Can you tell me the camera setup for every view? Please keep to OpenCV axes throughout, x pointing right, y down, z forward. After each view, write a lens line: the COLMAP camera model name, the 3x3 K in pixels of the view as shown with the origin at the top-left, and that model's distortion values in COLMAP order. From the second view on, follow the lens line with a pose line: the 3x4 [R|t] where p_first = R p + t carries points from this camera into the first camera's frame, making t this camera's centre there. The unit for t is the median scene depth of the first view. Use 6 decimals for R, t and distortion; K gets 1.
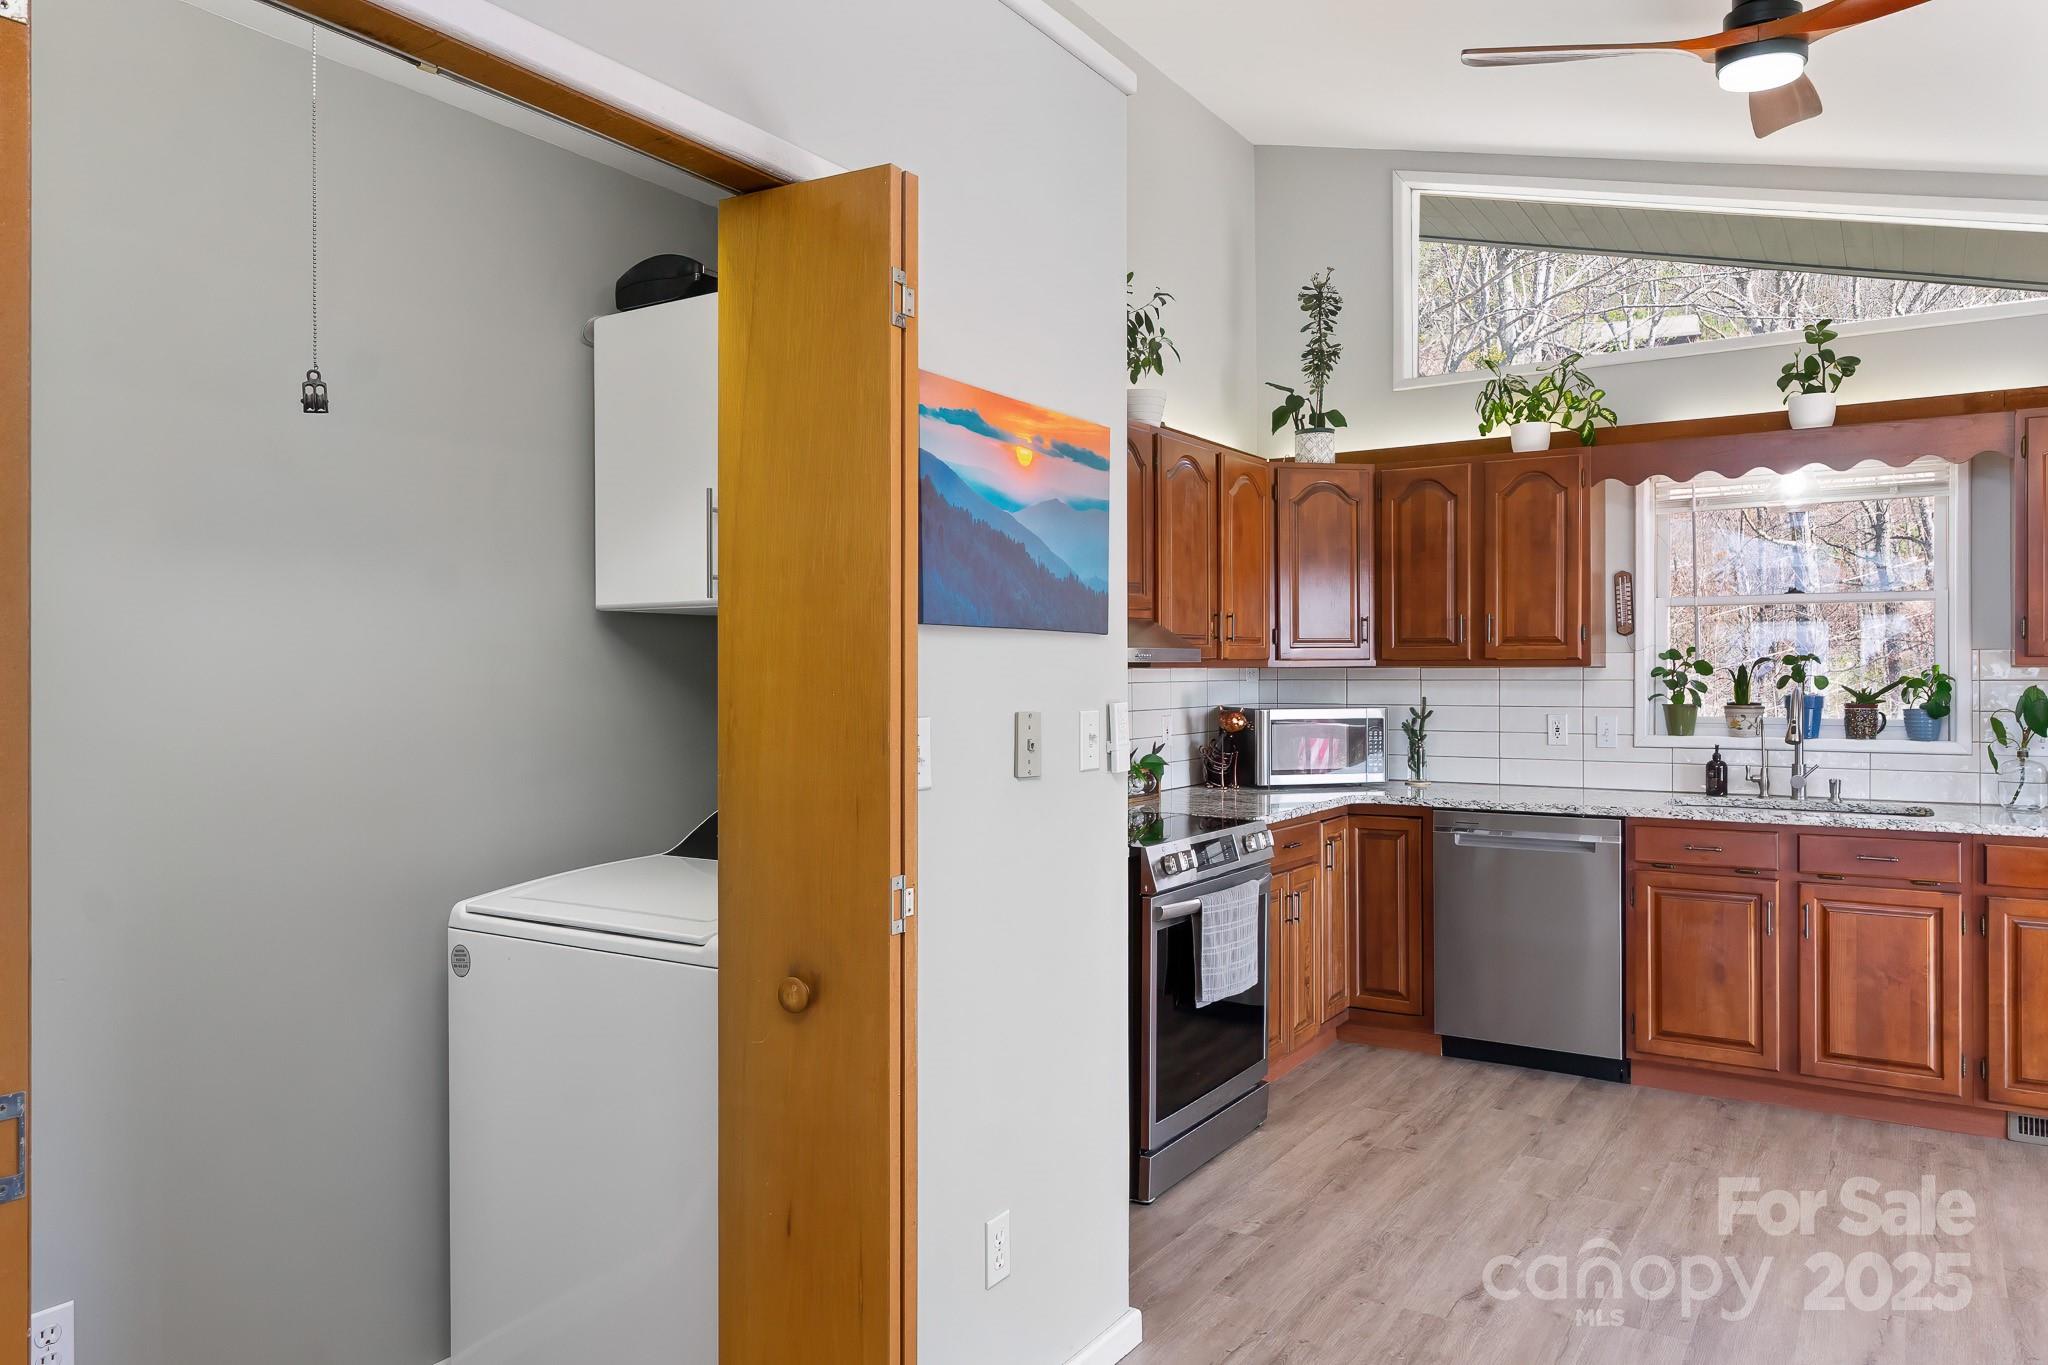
lens RADIAL K [[1342.8, 0, 1020.9], [0, 1342.8, 667.3], [0, 0, 1]] dist [0.003598, -0.000178]
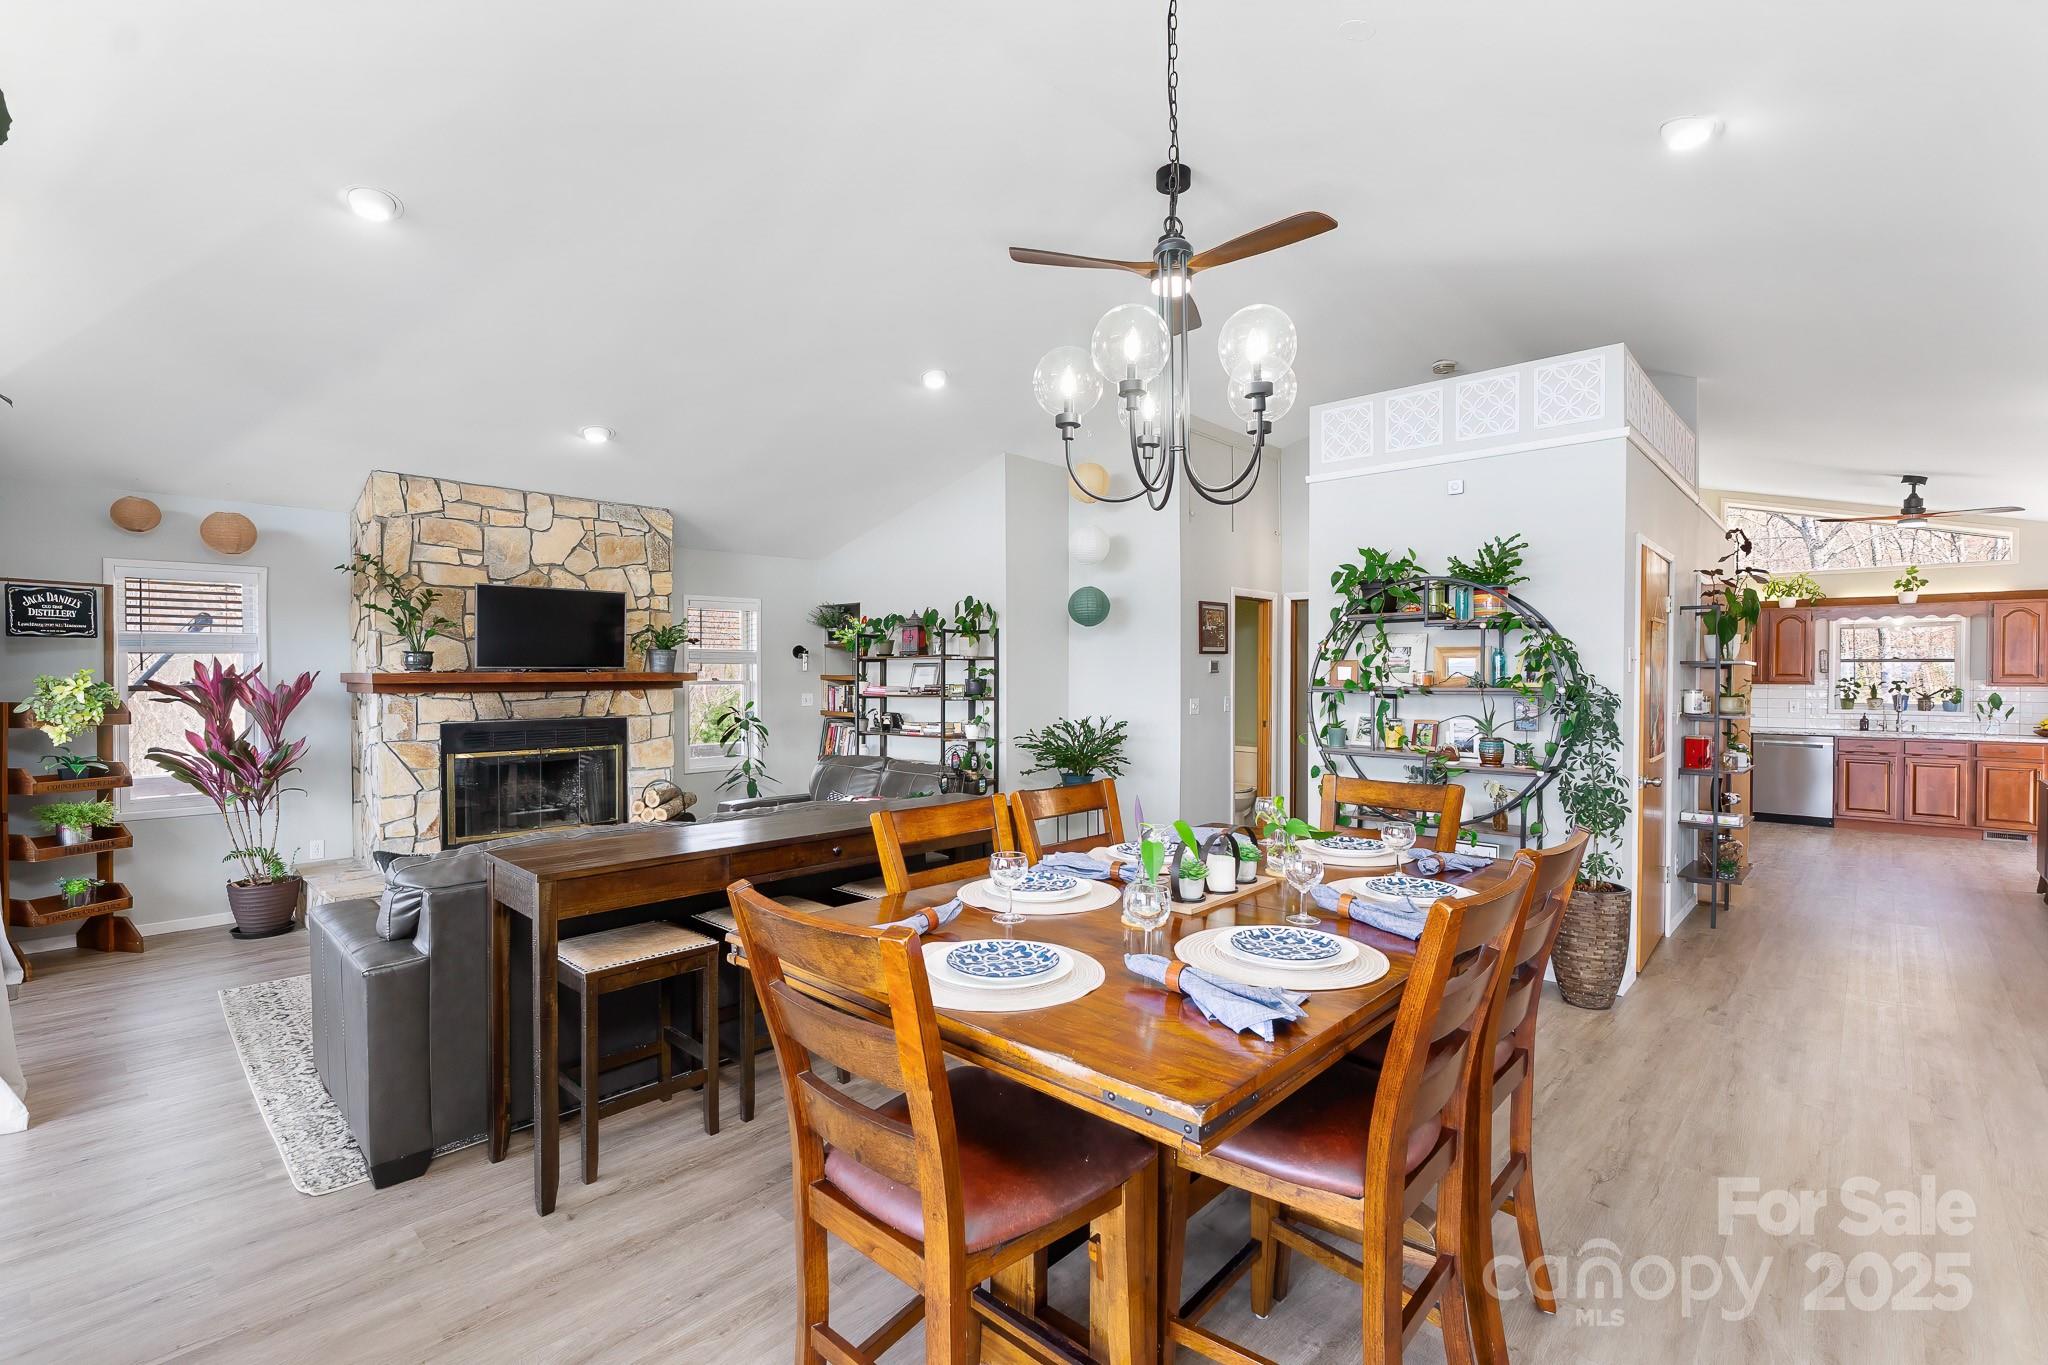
lens RADIAL K [[911.1, 0, 1017.7], [0, 911.1, 682.5], [0, 0, 1]] dist [-0.005038, -0.000453]
pose [[0.986060, 0.005802, -0.166290, -0.954859], [-0.003693, 0.999909, 0.012988, -0.024485], [0.166351, -0.012193, 0.985991, -1.217481]]
